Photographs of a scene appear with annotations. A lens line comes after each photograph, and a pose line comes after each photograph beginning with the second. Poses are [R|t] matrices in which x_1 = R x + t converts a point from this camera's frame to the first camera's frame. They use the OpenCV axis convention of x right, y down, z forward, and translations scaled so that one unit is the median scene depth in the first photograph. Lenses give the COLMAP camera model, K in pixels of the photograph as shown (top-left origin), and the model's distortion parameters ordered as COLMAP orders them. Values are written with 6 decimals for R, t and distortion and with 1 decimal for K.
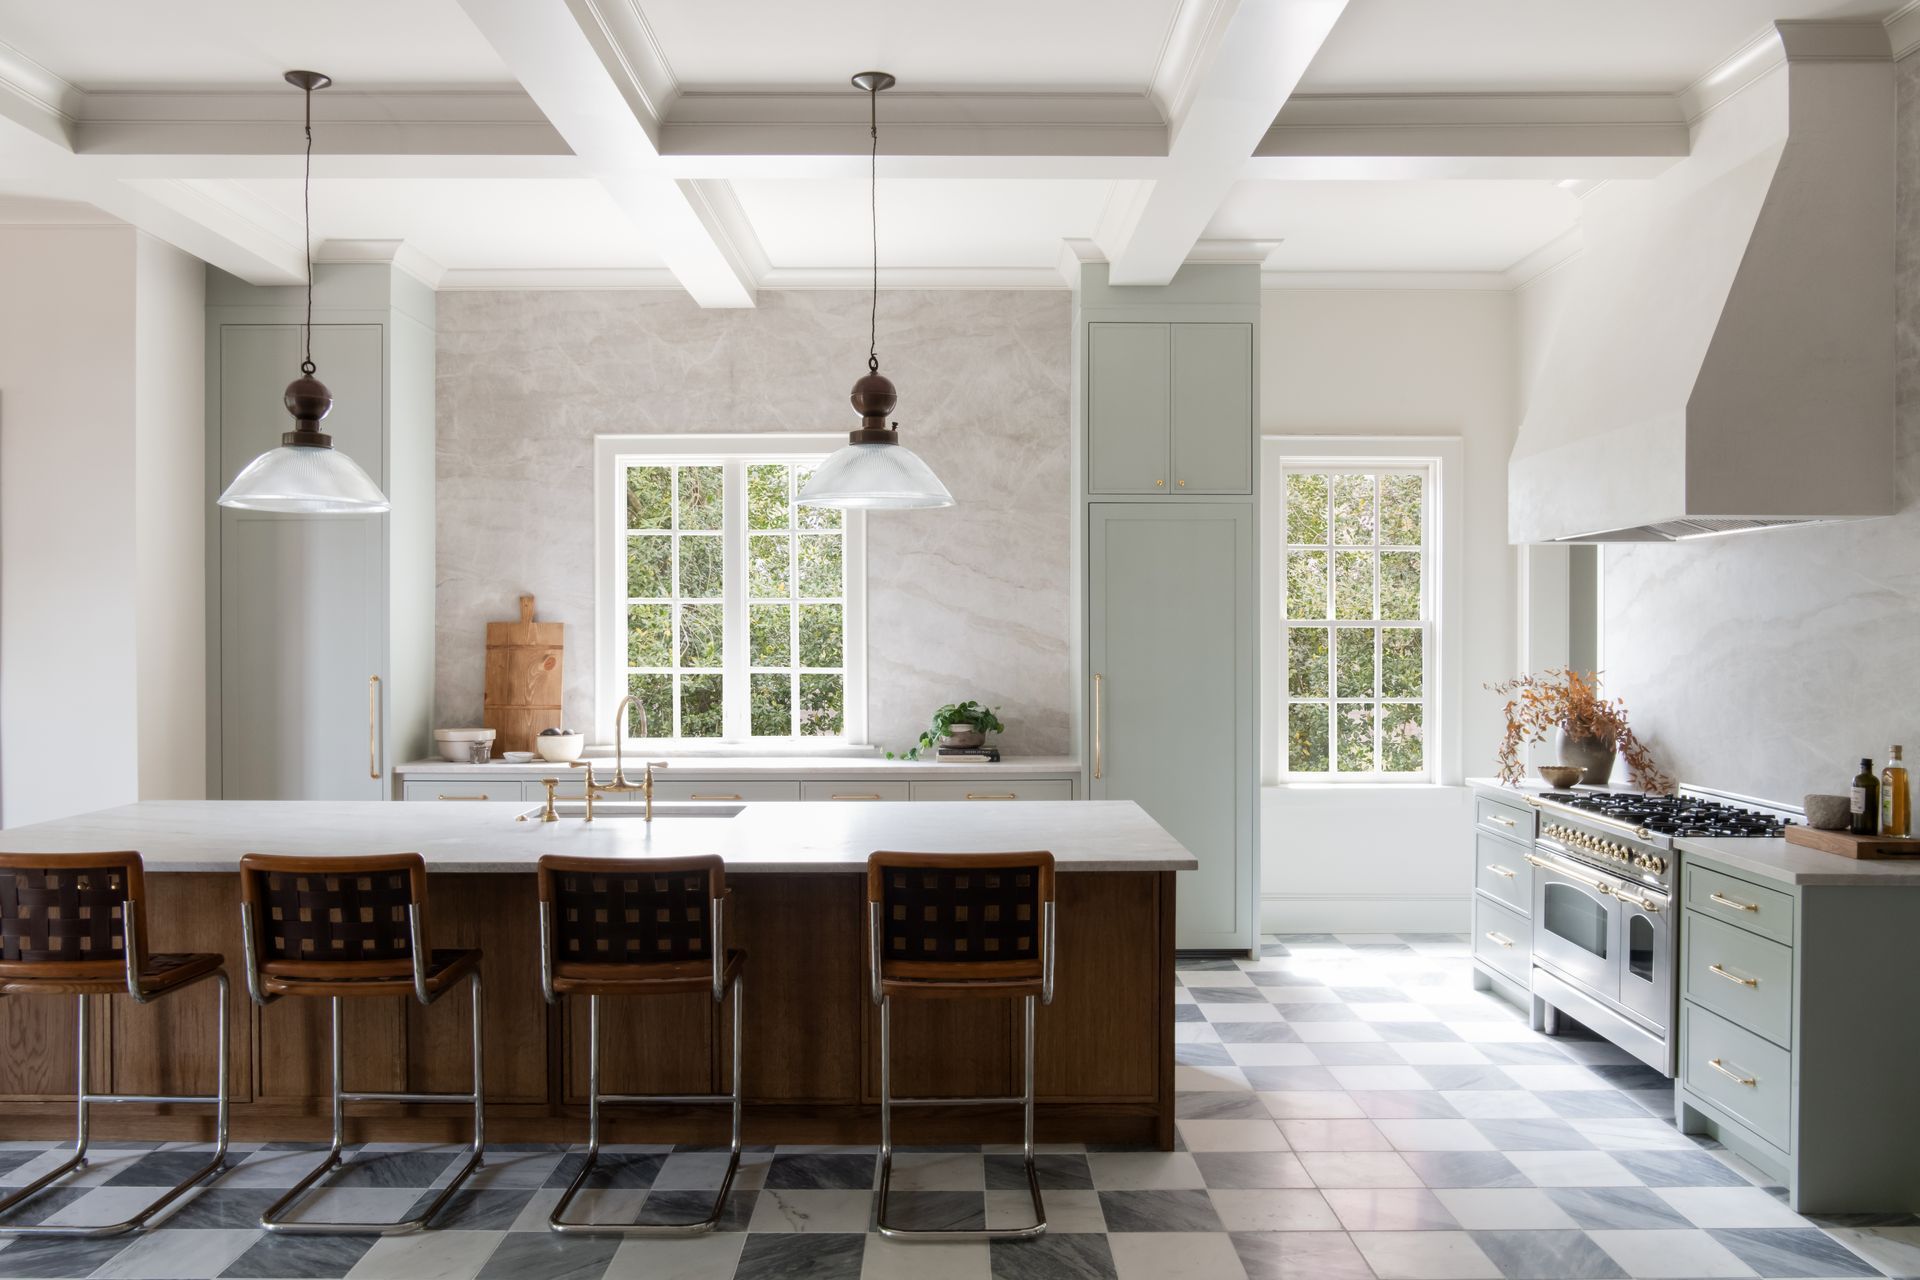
lens RADIAL K [[1619.9, 0, 974.7], [0, 1619.9, 649.4], [0, 0, 1]] dist [-0.013337, 0.002285]
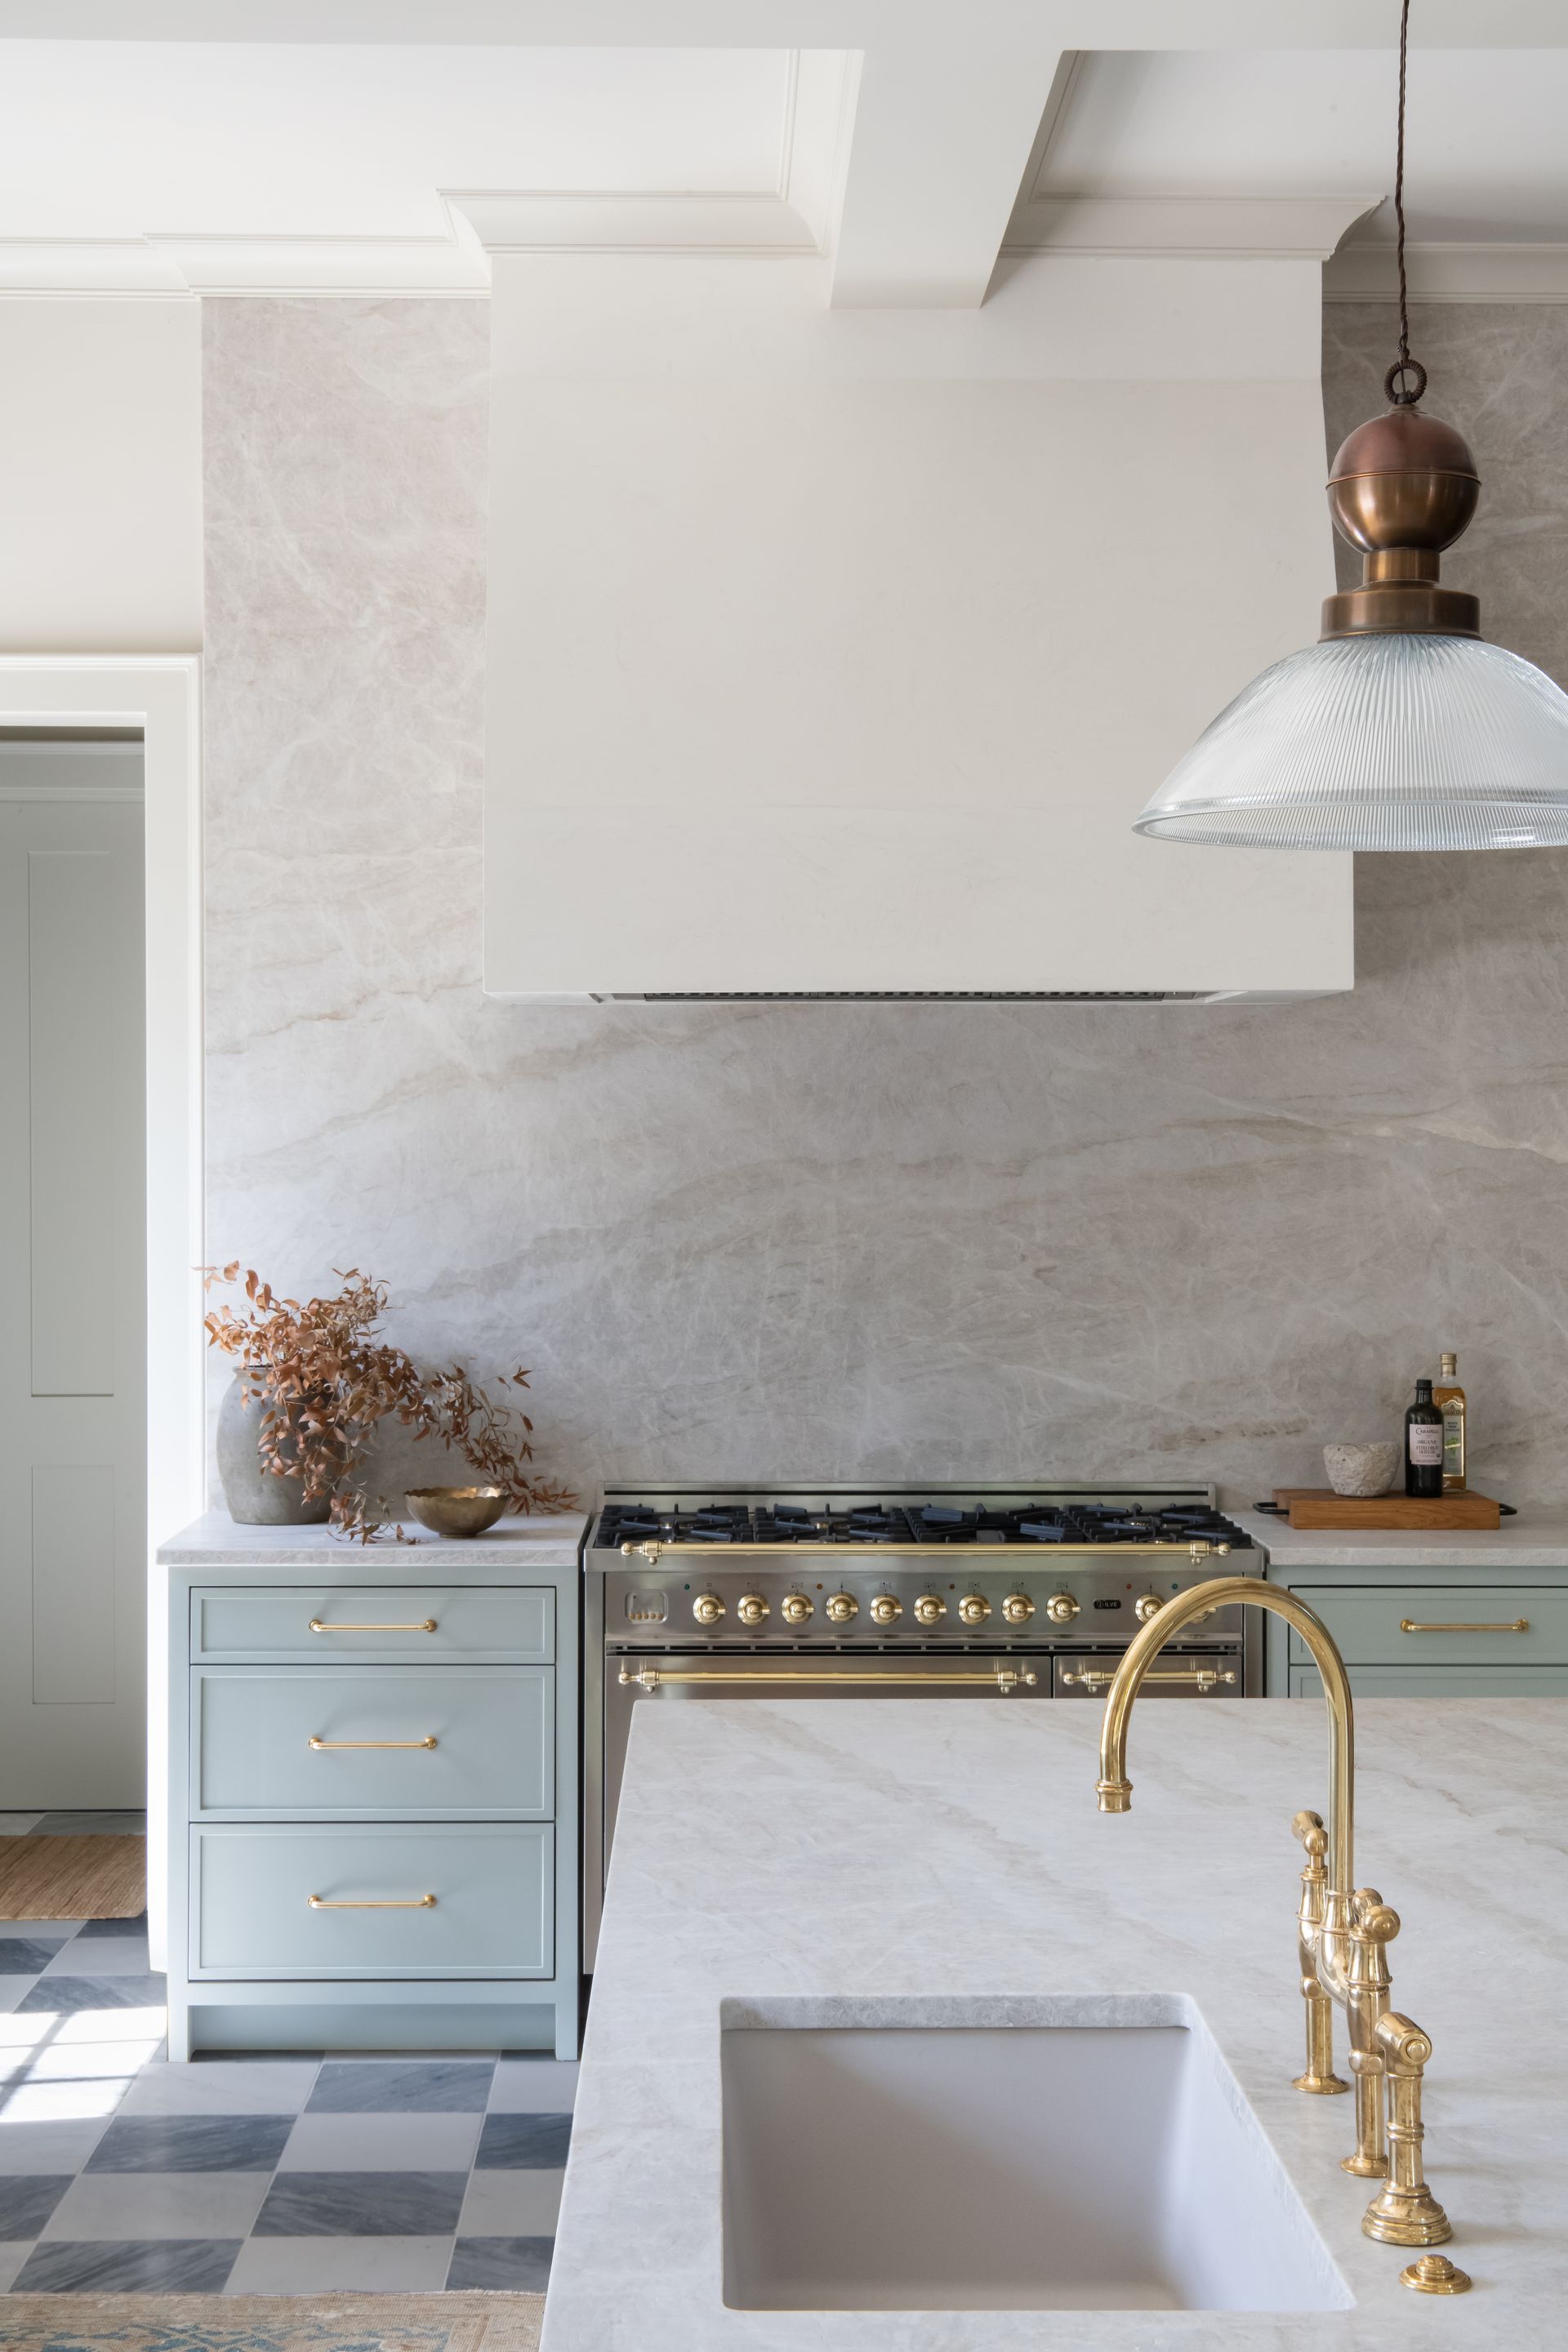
lens RADIAL K [[3294.9, 0, 760.2], [0, 3294.9, 1146.2], [0, 0, 1]] dist [0.053002, 0.000000]
pose [[-0.004568, -0.006690, 0.999967, -0.454360], [0.011036, 0.999916, 0.006740, -0.022012], [-0.999929, 0.011066, -0.004494, 0.731854]]
